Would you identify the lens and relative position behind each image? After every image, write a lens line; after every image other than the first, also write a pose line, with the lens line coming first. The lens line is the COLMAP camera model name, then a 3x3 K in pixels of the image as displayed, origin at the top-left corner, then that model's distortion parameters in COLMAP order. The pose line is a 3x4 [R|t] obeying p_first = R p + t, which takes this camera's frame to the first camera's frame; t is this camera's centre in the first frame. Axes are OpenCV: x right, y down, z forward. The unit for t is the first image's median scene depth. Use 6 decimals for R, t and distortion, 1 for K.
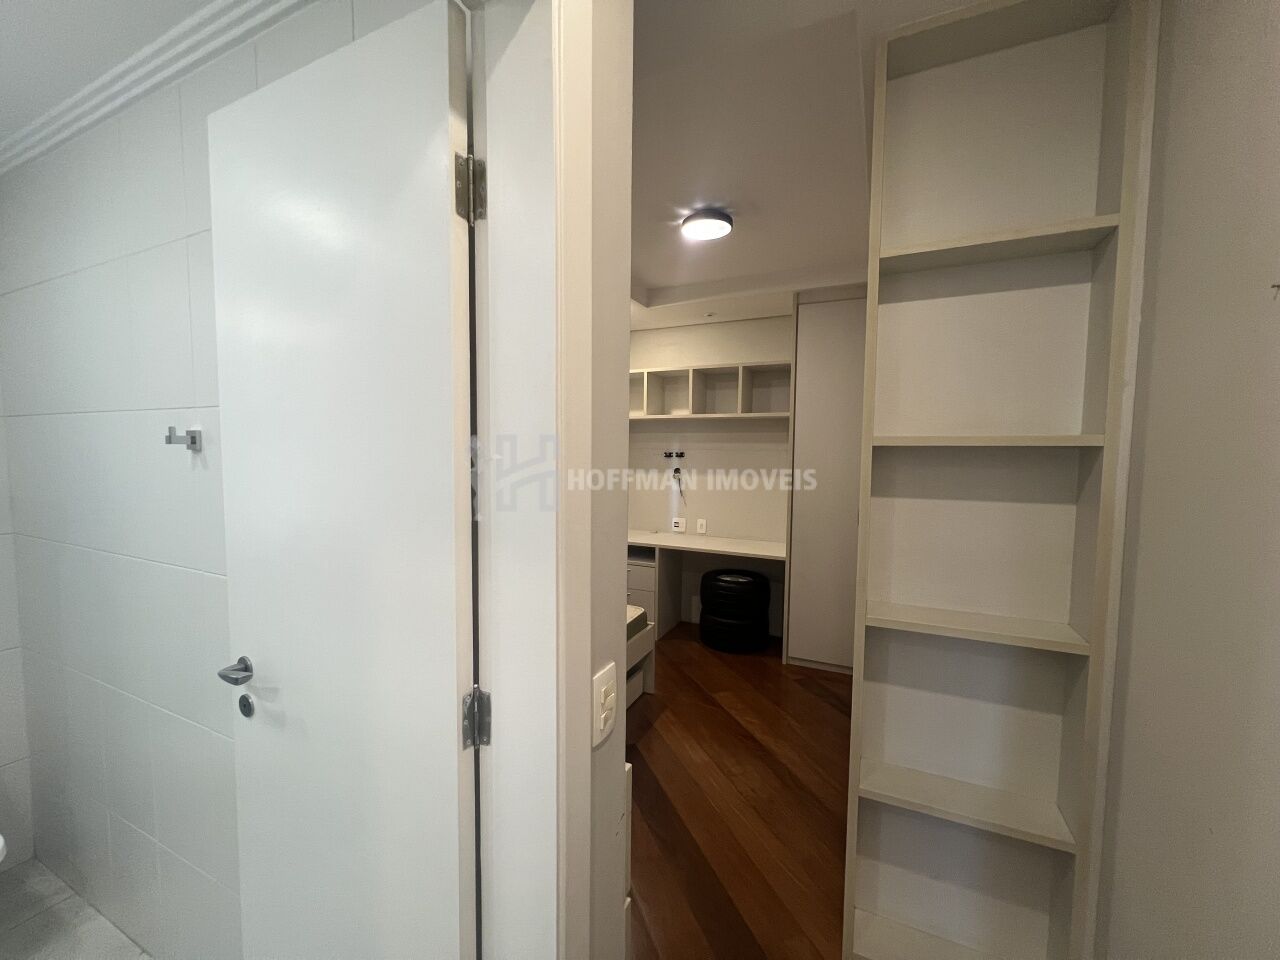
lens RADIAL K [[510.5, 0, 640.3], [0, 510.5, 483.5], [0, 0, 1]] dist [-0.001693, -0.001190]
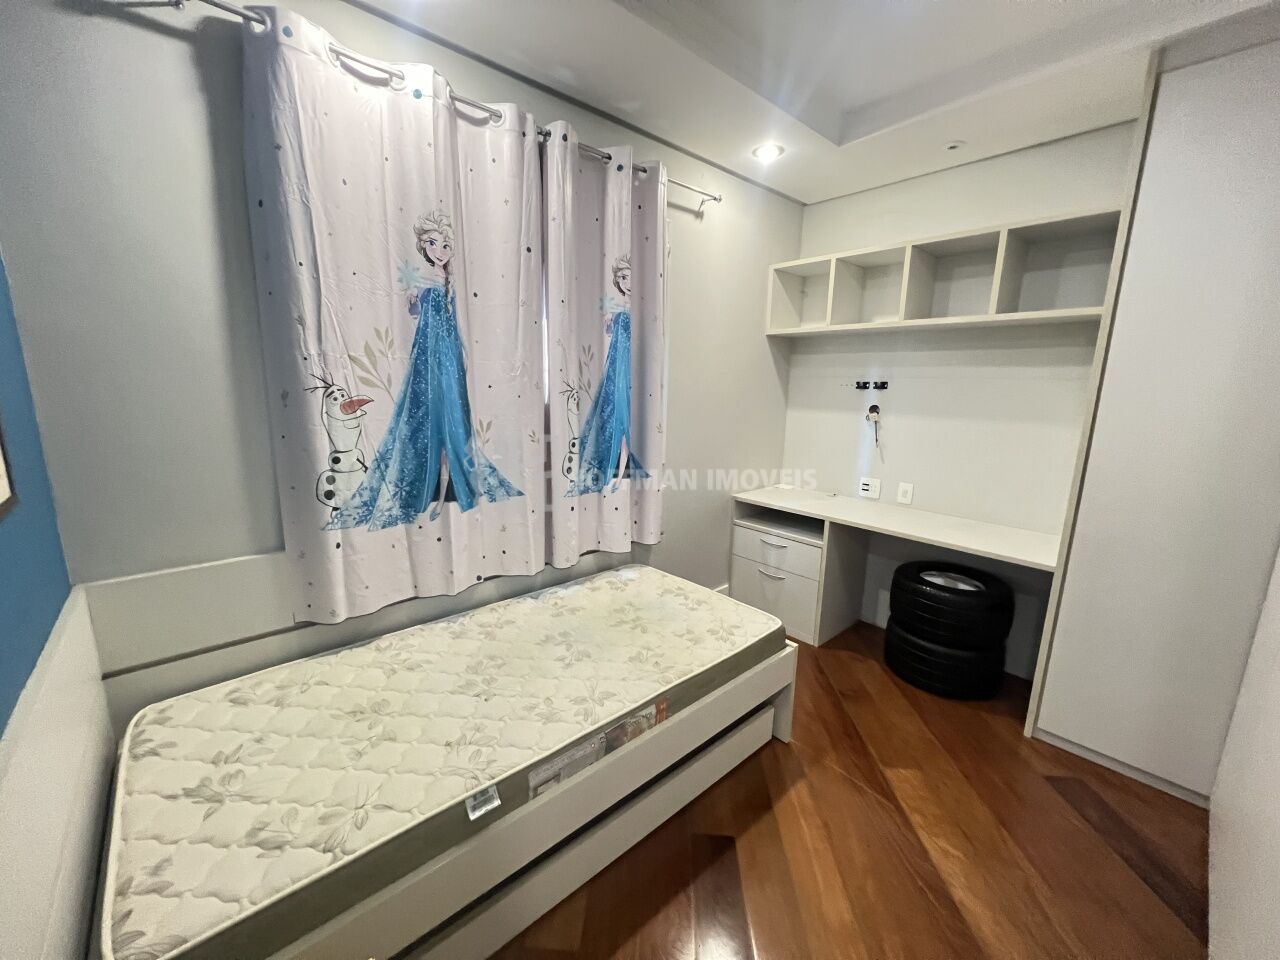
lens RADIAL K [[510.5, 0, 636.1], [0, 510.5, 476.5], [0, 0, 1]] dist [-0.001693, -0.001190]
pose [[0.918006, 0.081685, -0.388062, 0.060198], [-0.032799, 0.990843, 0.130977, -0.016857], [0.395207, -0.107510, 0.912279, 0.277075]]
